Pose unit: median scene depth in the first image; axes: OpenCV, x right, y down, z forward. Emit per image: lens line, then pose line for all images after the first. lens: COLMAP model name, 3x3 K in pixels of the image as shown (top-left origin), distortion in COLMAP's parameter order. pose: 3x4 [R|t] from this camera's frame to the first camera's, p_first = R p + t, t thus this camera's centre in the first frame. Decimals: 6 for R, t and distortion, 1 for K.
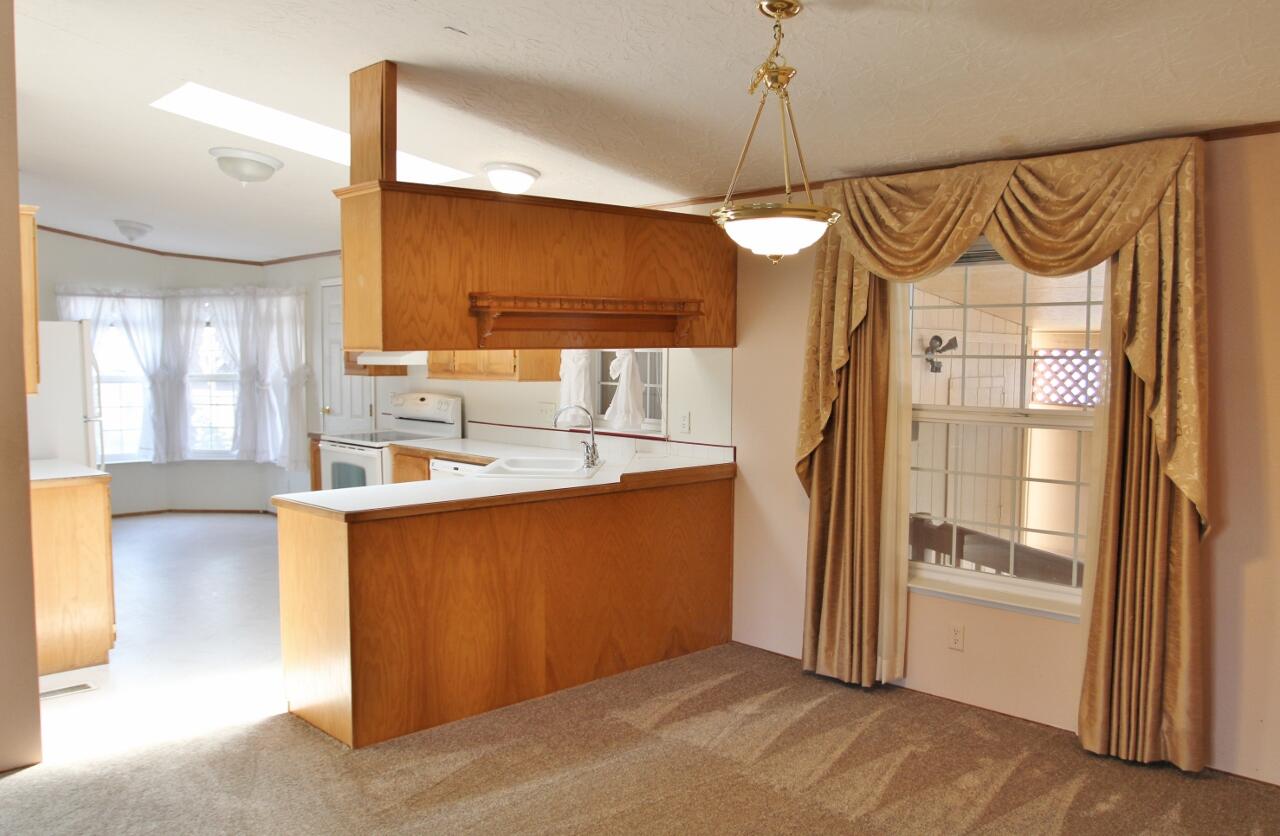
lens RADIAL K [[1050.9, 0, 640.1], [0, 1050.9, 420.9], [0, 0, 1]] dist [-0.047530, 0.003918]
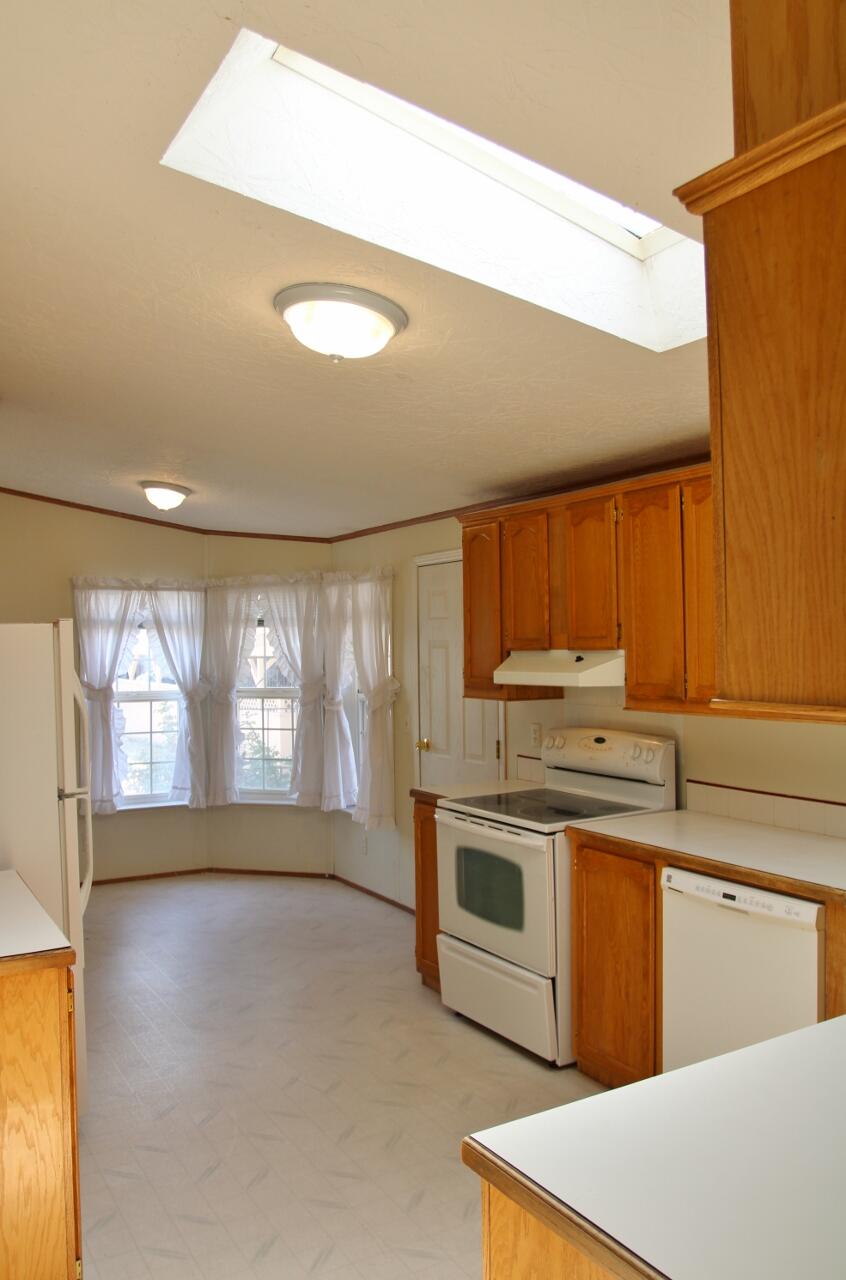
lens RADIAL K [[990.0, 0, 427.6], [0, 990.0, 642.1], [0, 0, 1]] dist [-0.010082, -0.001182]
pose [[0.976203, -0.015873, -0.216279, -0.231636], [0.001555, 0.997805, -0.066208, -0.050873], [0.216855, 0.064297, 0.974084, 0.537207]]
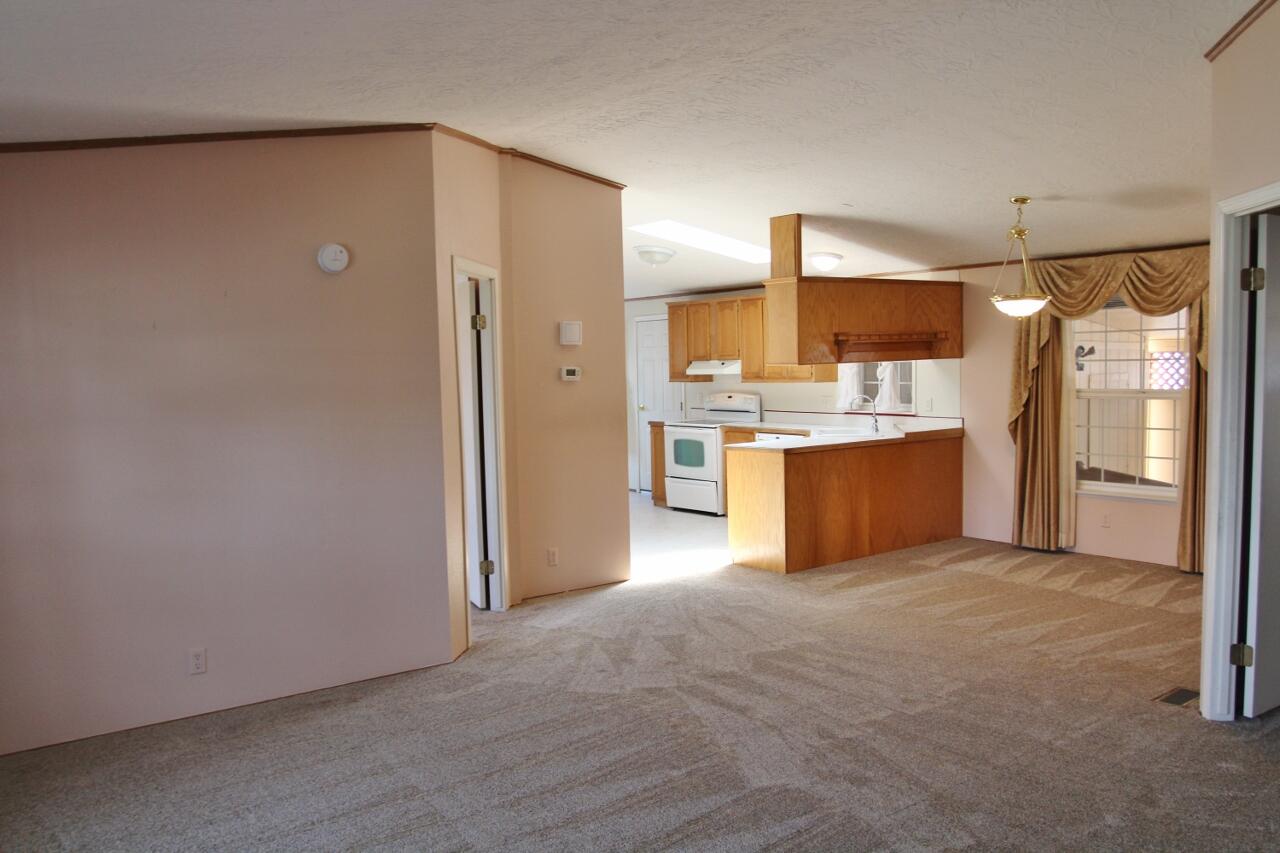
lens RADIAL K [[1107.7, 0, 644.3], [0, 1107.7, 428.0], [0, 0, 1]] dist [-0.021155, 0.009220]
pose [[0.996985, -0.019924, -0.074990, -0.272382], [0.019520, 0.999791, -0.006128, 0.039998], [0.075096, 0.004646, 0.997165, -0.754811]]
